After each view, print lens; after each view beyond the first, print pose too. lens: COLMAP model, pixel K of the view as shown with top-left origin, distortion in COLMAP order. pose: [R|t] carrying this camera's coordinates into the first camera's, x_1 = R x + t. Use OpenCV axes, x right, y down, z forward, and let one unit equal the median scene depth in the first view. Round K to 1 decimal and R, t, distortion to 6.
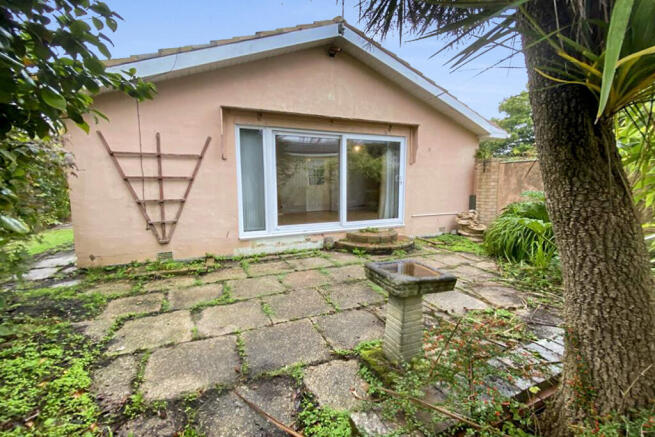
lens RADIAL K [[263.3, 0, 325.1], [0, 263.3, 223.7], [0, 0, 1]] dist [0.000380, -0.000543]
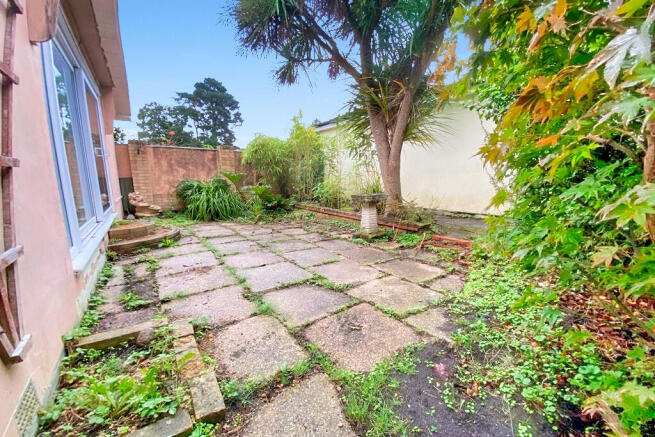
lens RADIAL K [[263.3, 0, 325.1], [0, 263.3, 223.7], [0, 0, 1]] dist [0.000380, -0.000543]
pose [[-0.175864, -0.166307, 0.970265, -1.115539], [0.153617, 0.968916, 0.193919, -0.042643], [-0.972355, 0.183152, -0.144850, 1.008820]]
